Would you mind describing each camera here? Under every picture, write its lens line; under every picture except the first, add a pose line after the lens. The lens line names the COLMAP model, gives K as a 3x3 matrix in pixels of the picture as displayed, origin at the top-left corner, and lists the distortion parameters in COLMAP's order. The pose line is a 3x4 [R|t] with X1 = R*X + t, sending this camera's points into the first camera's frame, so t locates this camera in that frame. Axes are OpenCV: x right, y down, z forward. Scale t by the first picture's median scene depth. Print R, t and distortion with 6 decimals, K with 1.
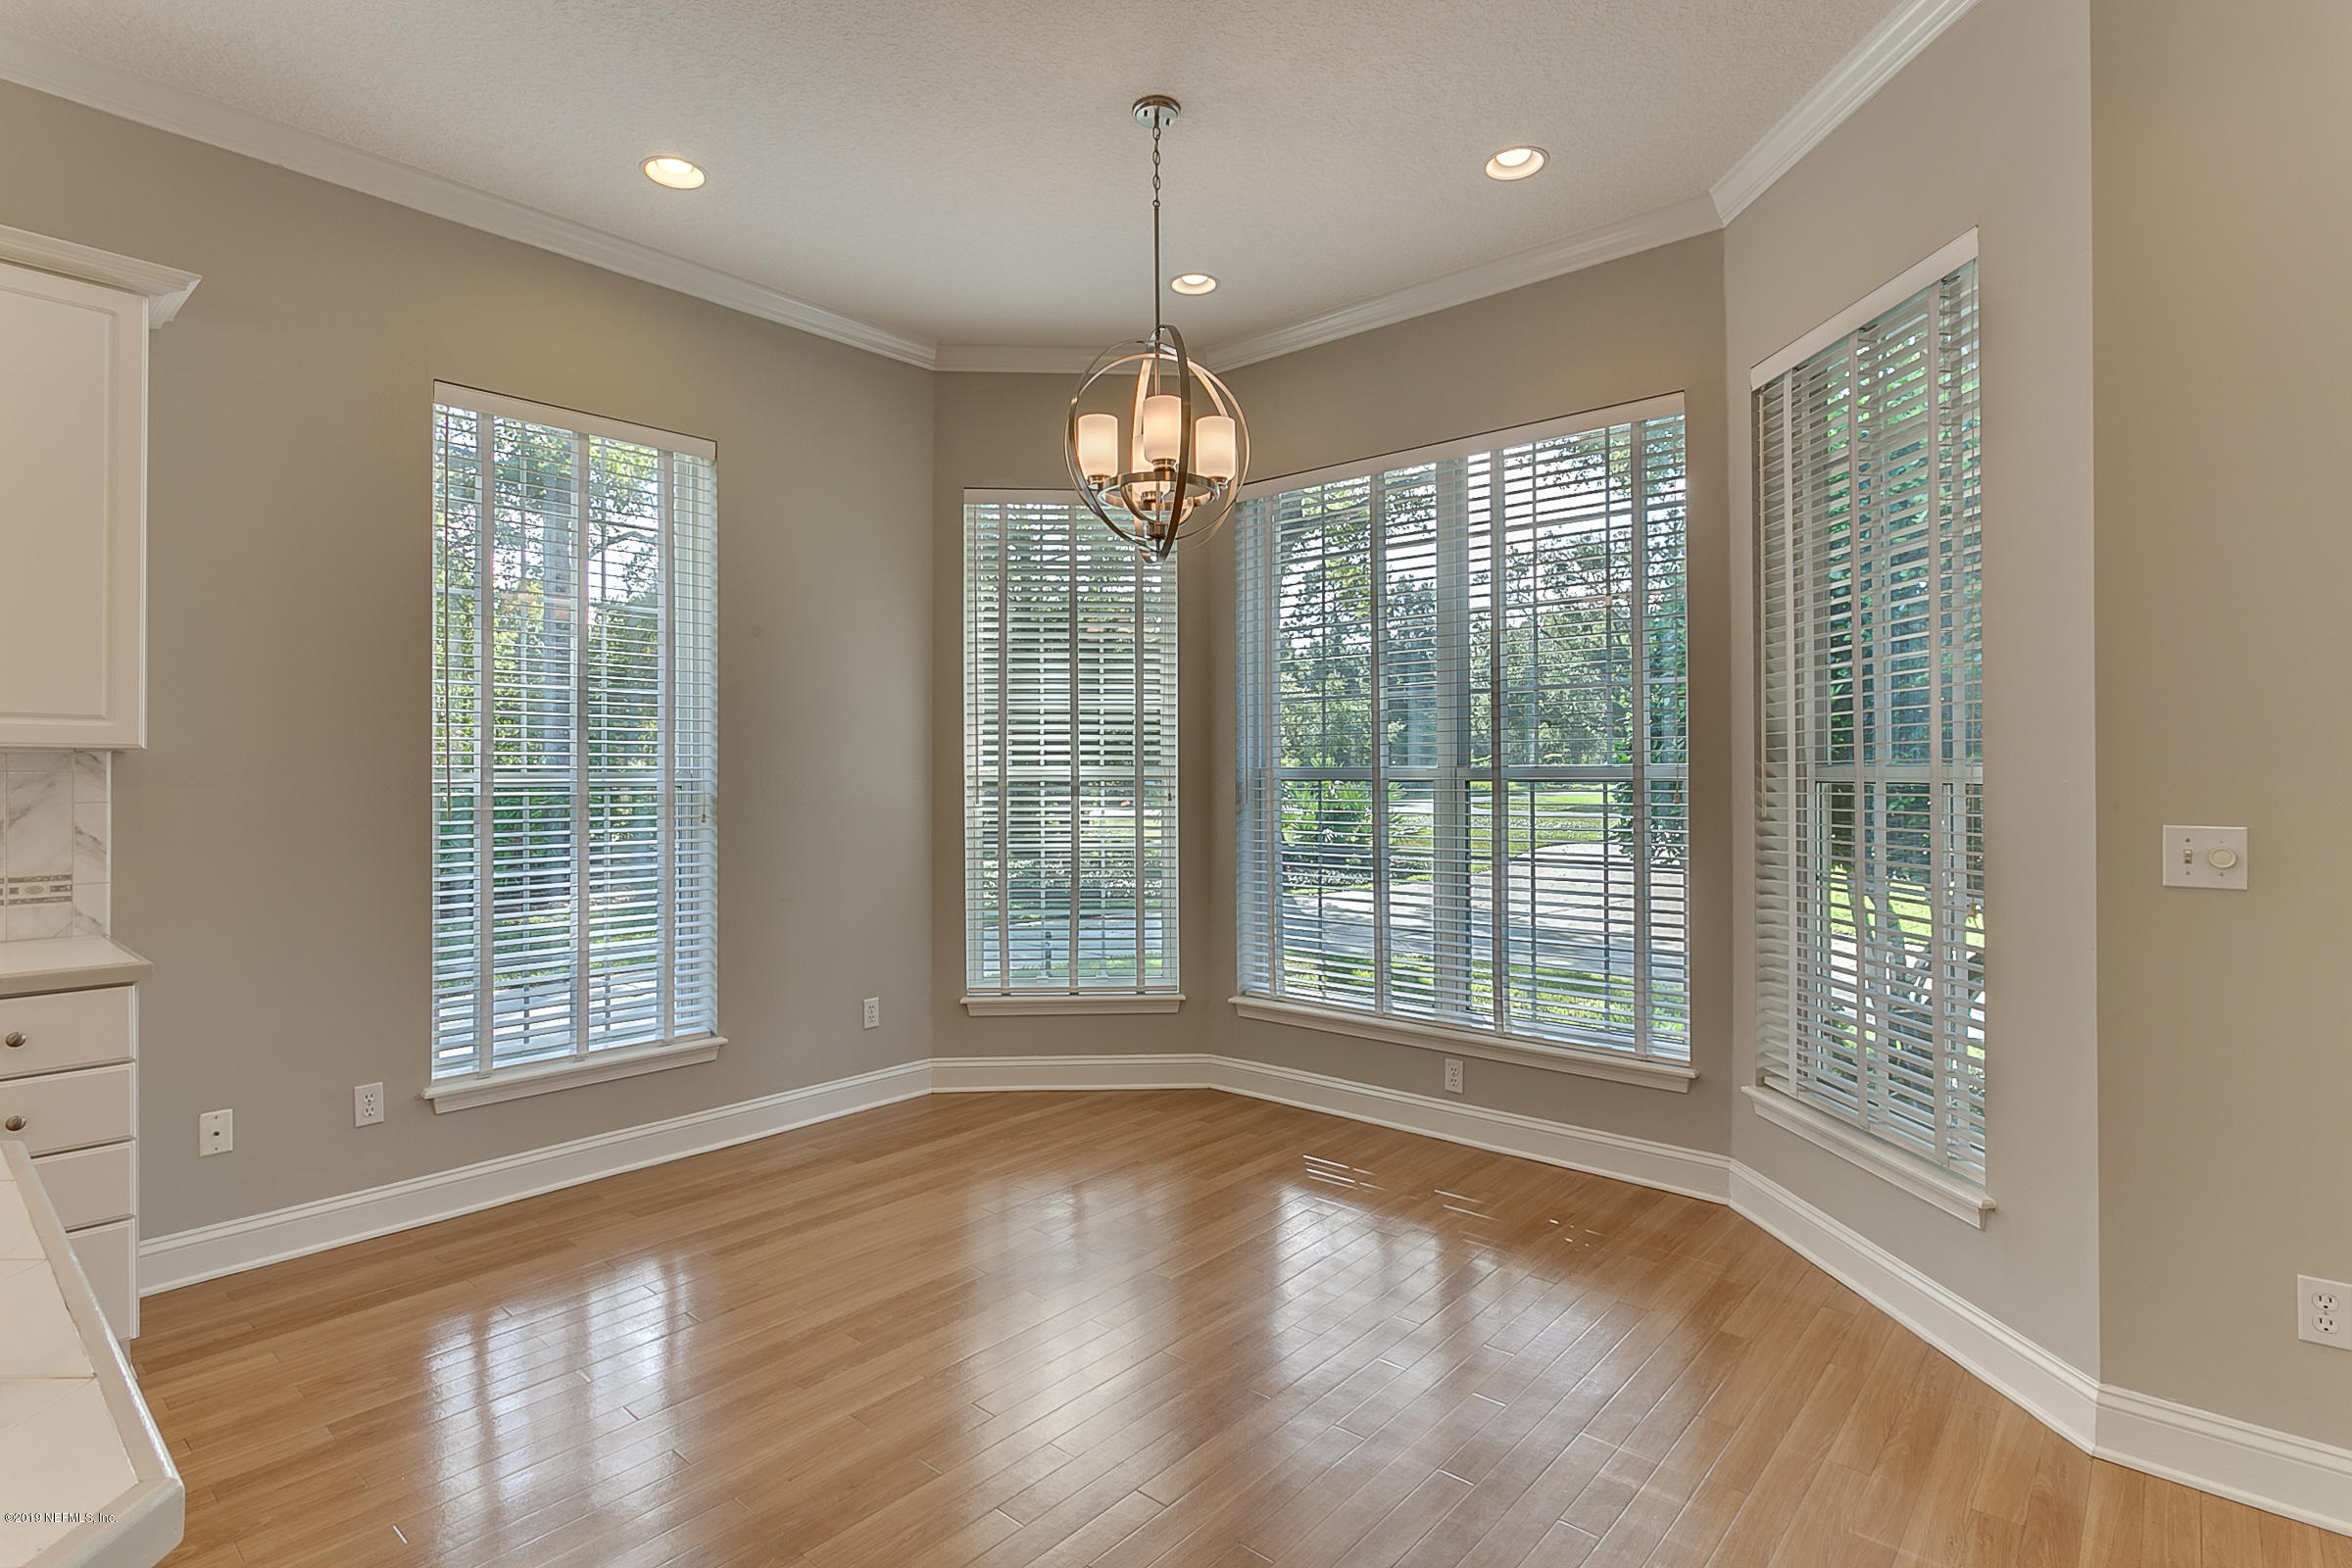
lens RADIAL K [[1168.5, 0, 1162.3], [0, 1168.5, 772.2], [0, 0, 1]] dist [-0.000915, -0.000961]
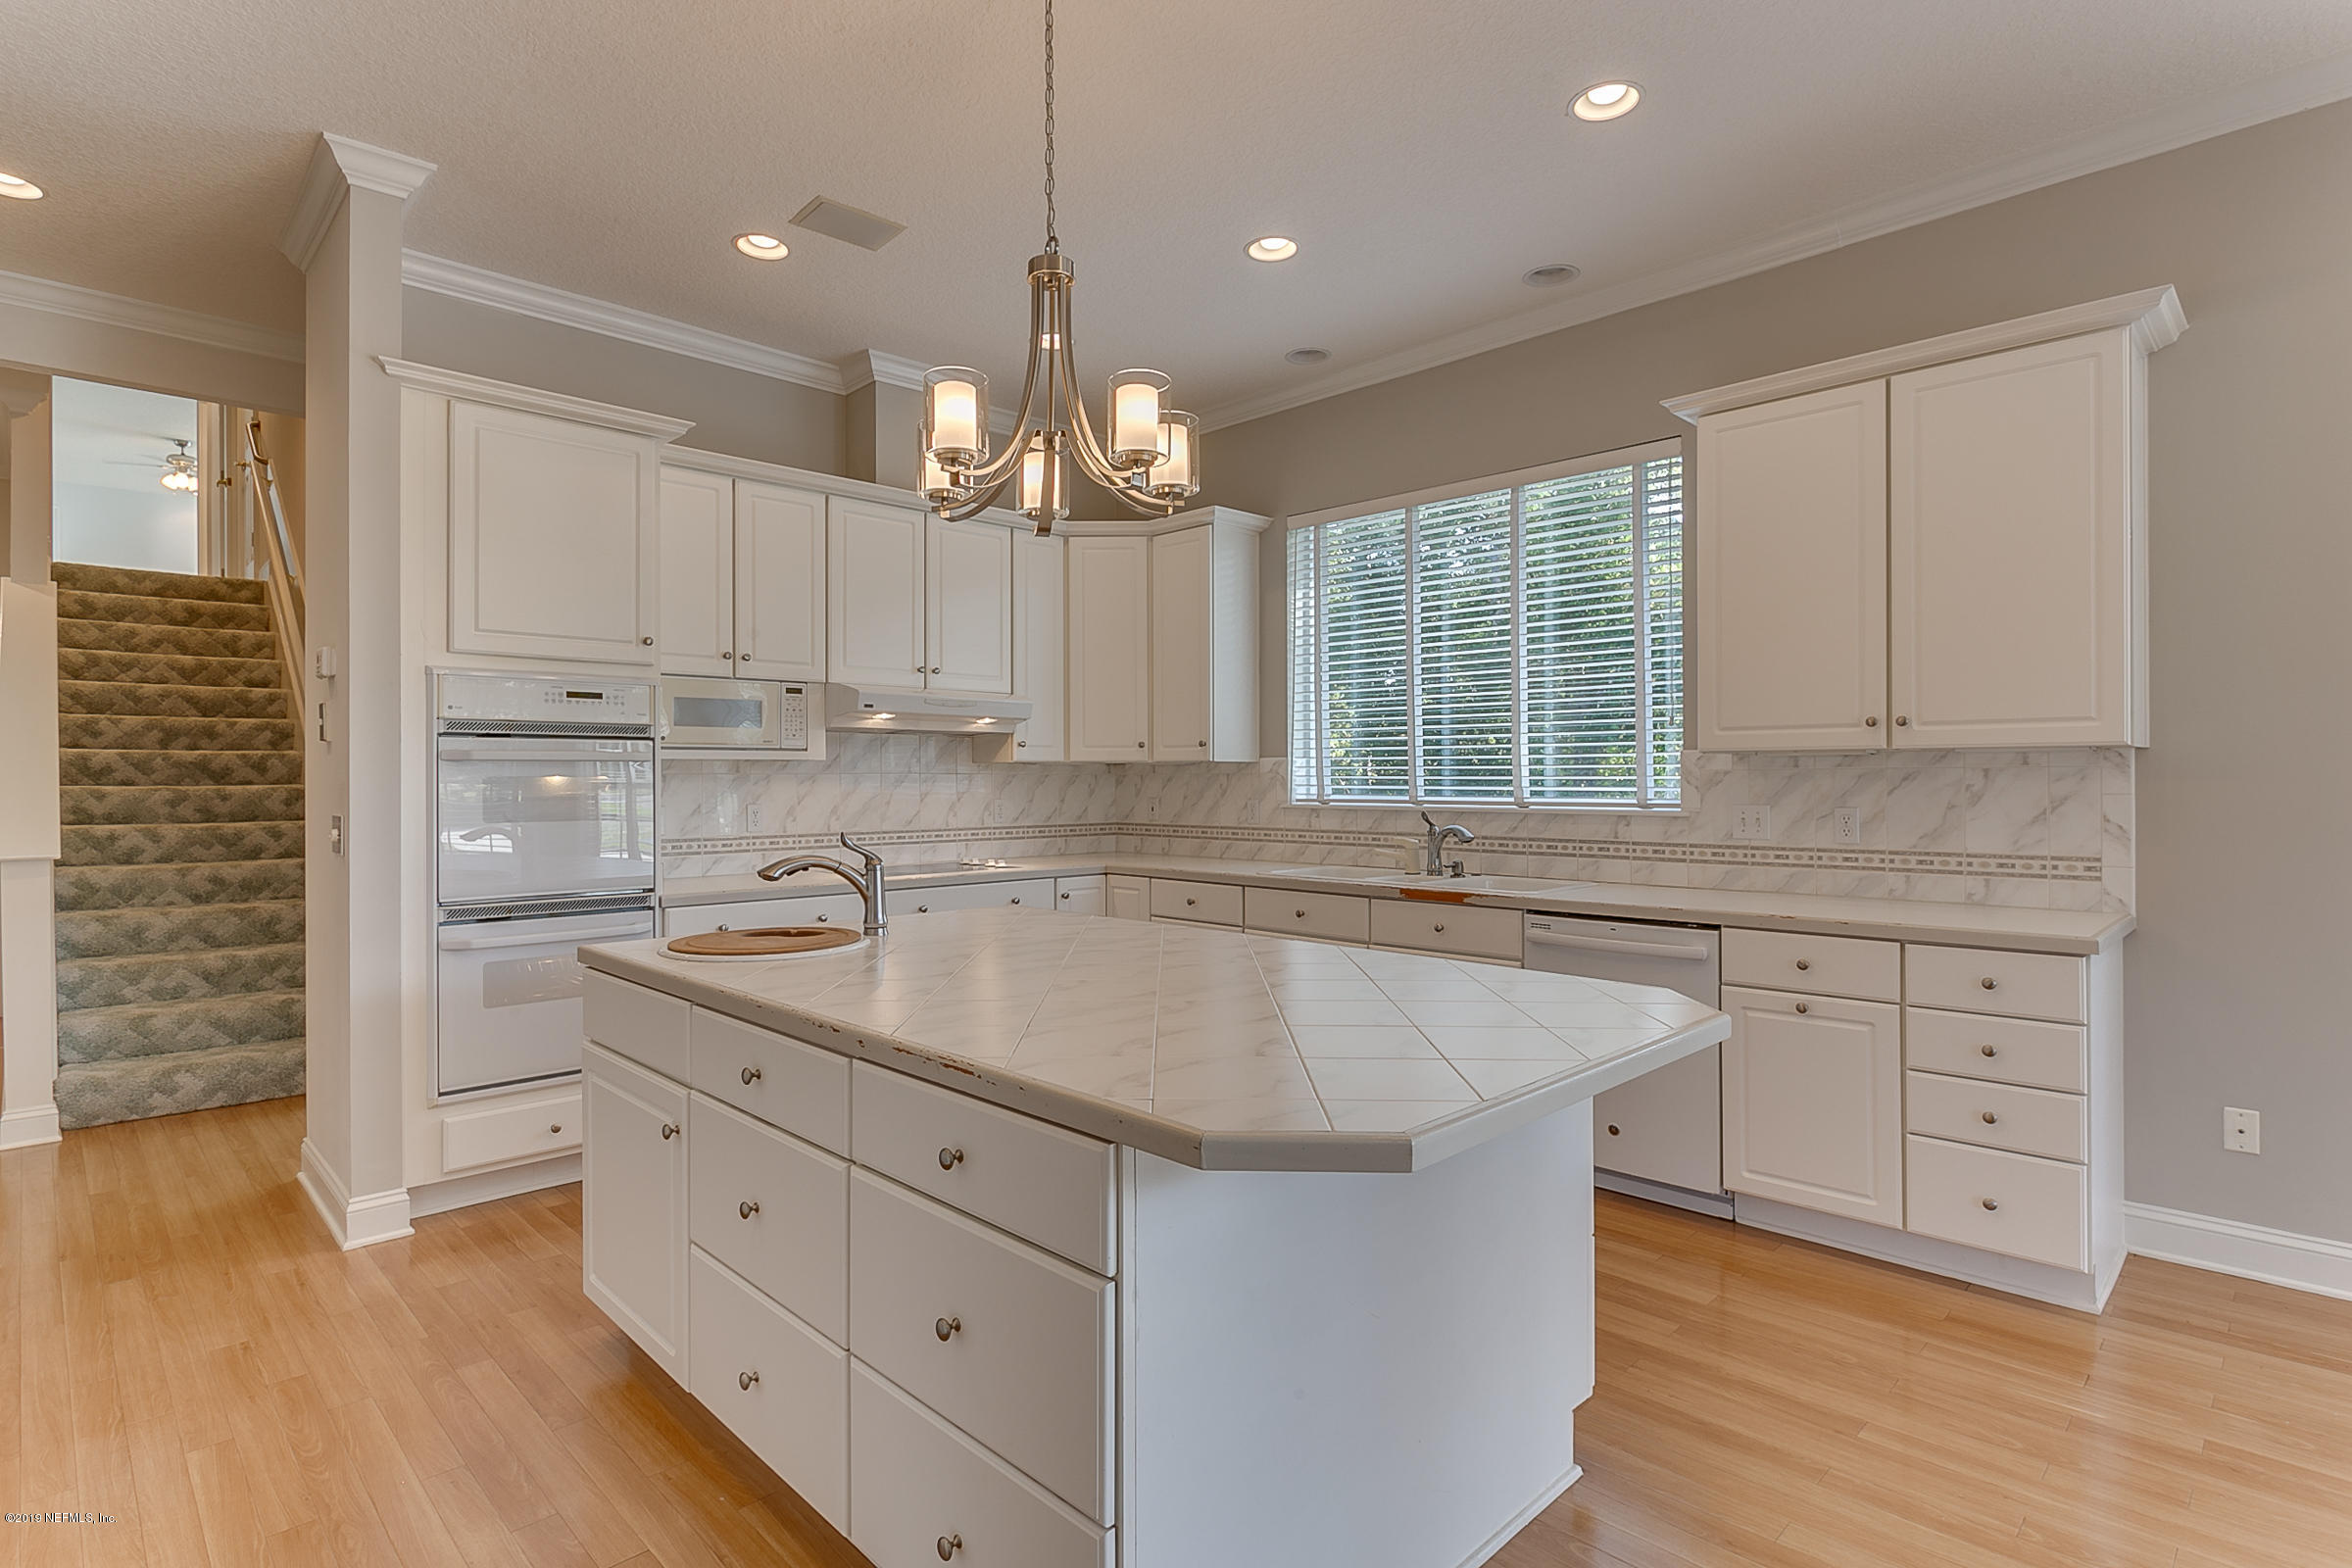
lens RADIAL K [[1168.5, 0, 1162.3], [0, 1168.5, 772.2], [0, 0, 1]] dist [-0.000915, -0.000961]
pose [[-0.075580, -0.003775, -0.997133, 0.258117], [0.007382, 0.999963, -0.004346, 0.003009], [0.997112, -0.007689, -0.075549, 0.174480]]
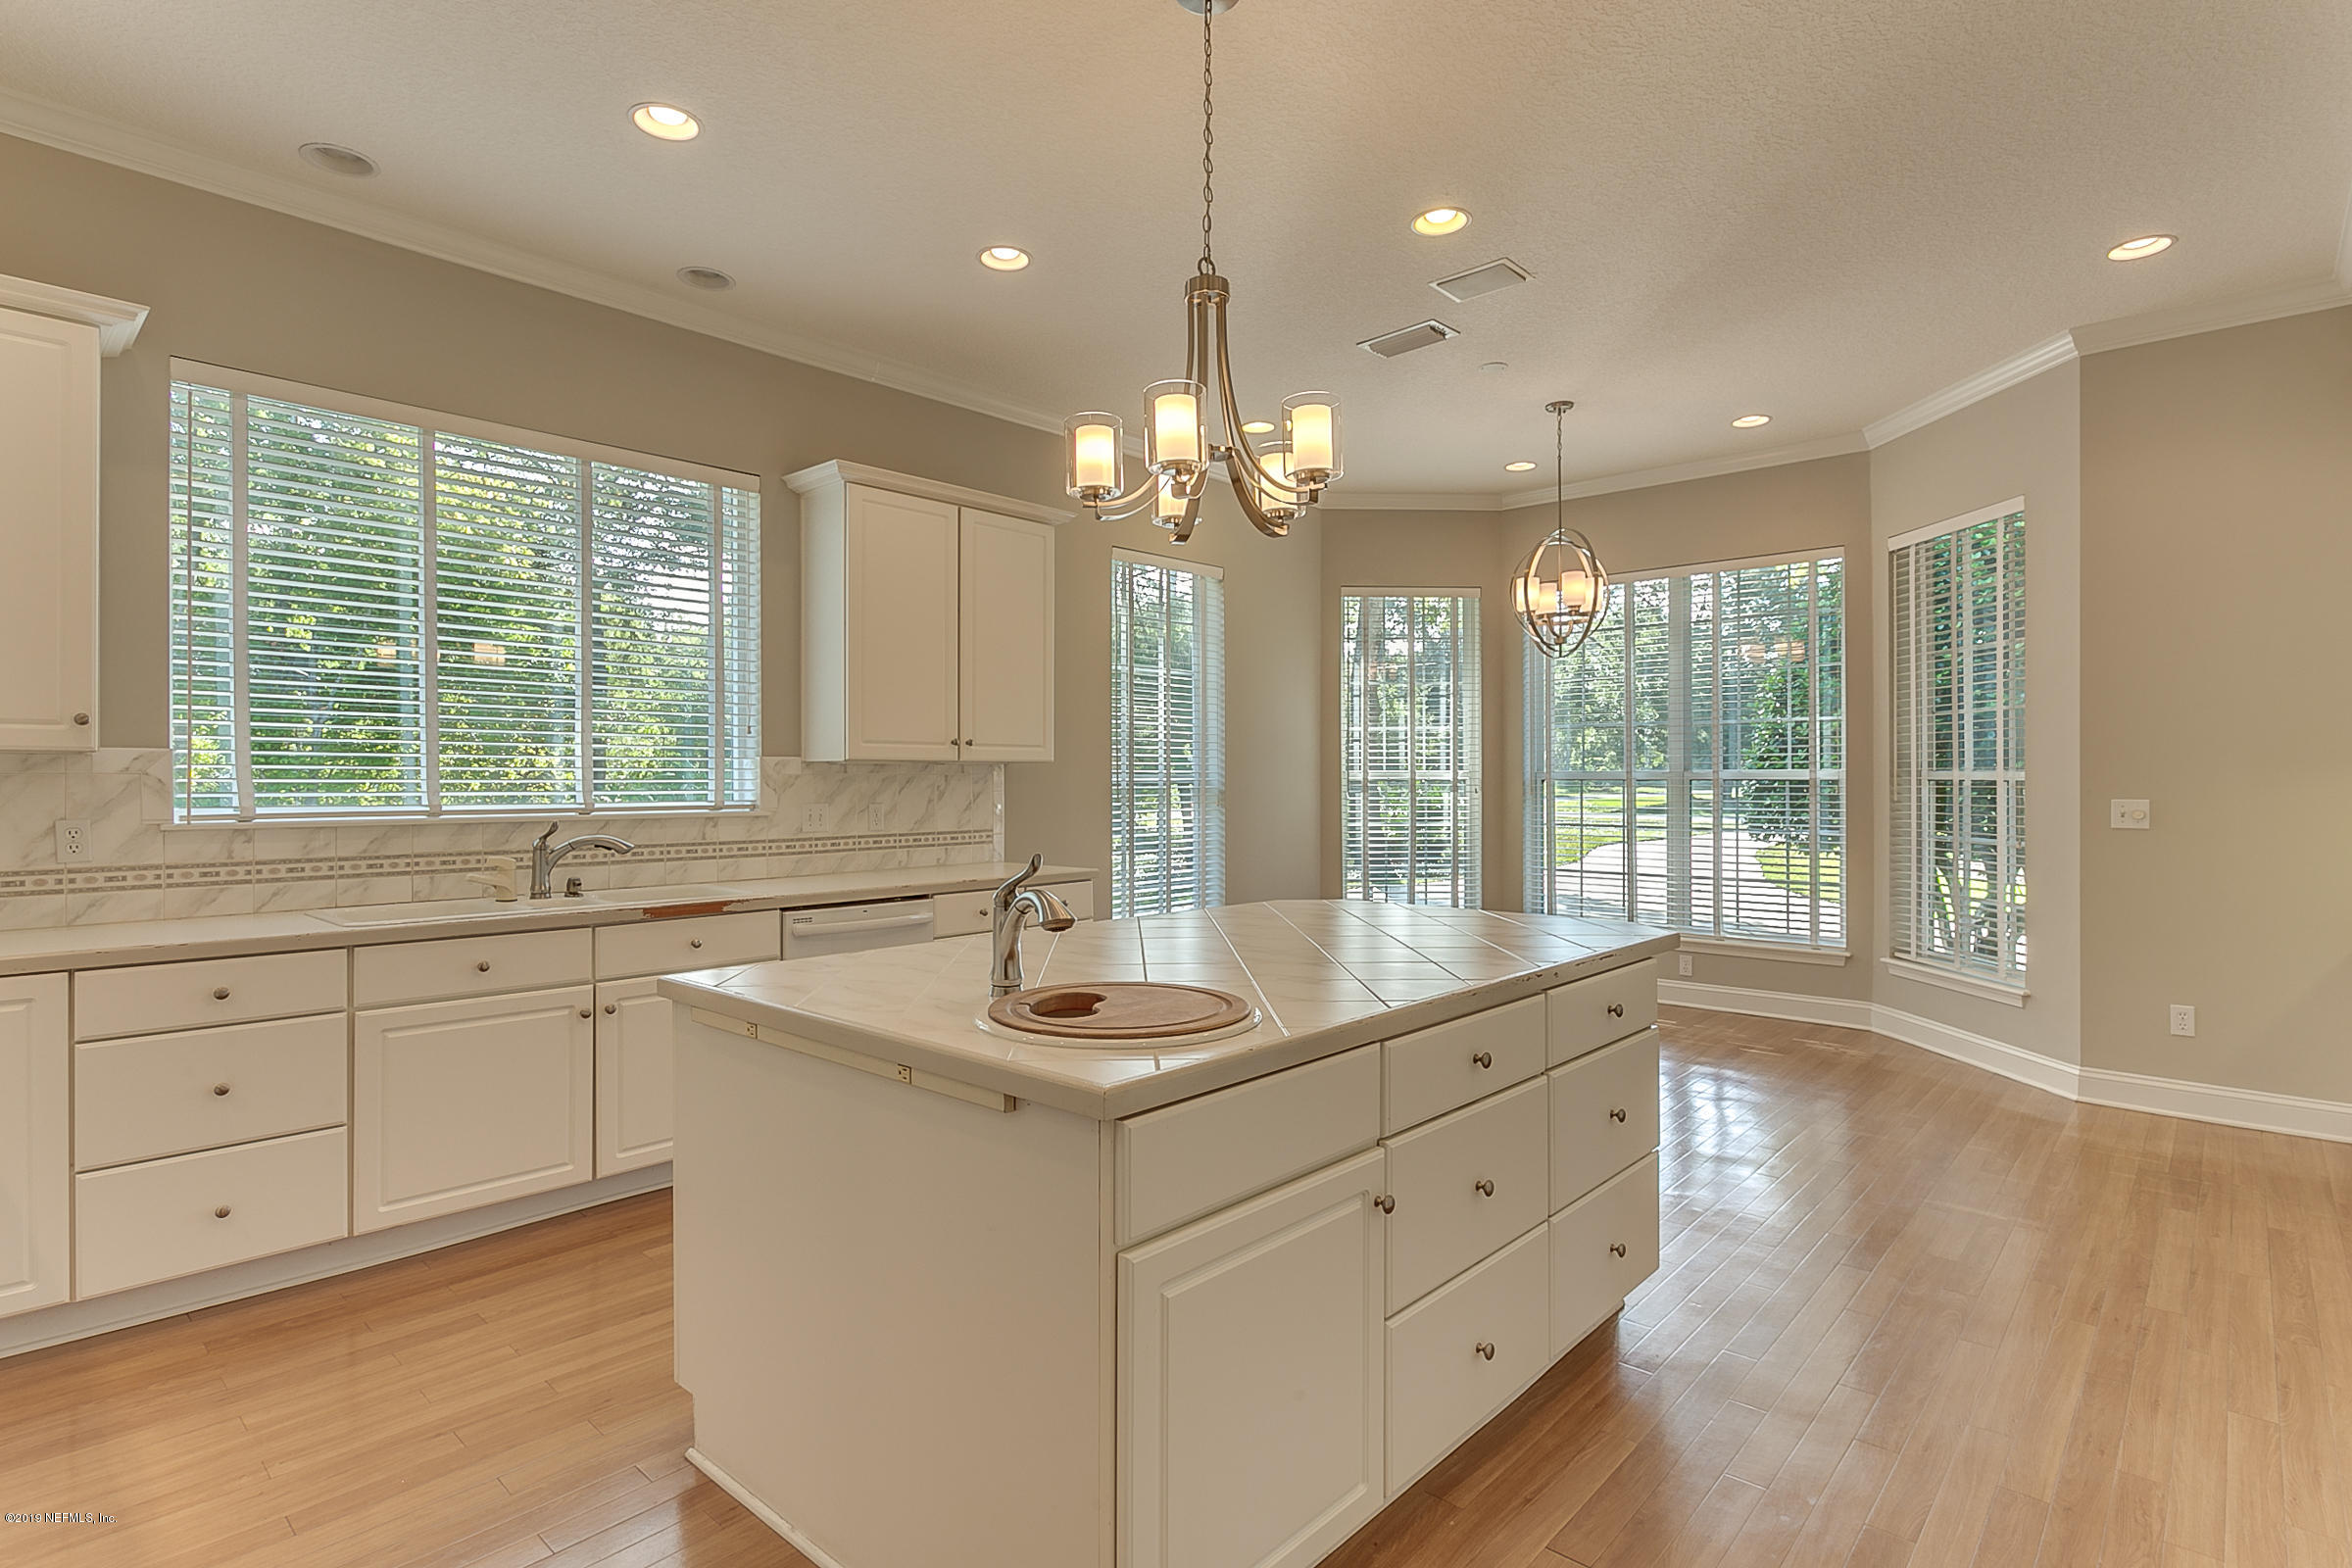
lens RADIAL K [[1153.3, 0, 1176.0], [0, 1153.3, 784.0], [0, 0, 1]] dist [0.001541, 0.000420]
pose [[0.999730, -0.000095, -0.023231, -0.583313], [0.000306, 0.999959, 0.009103, -0.001869], [0.023229, -0.009108, 0.999689, -0.836656]]
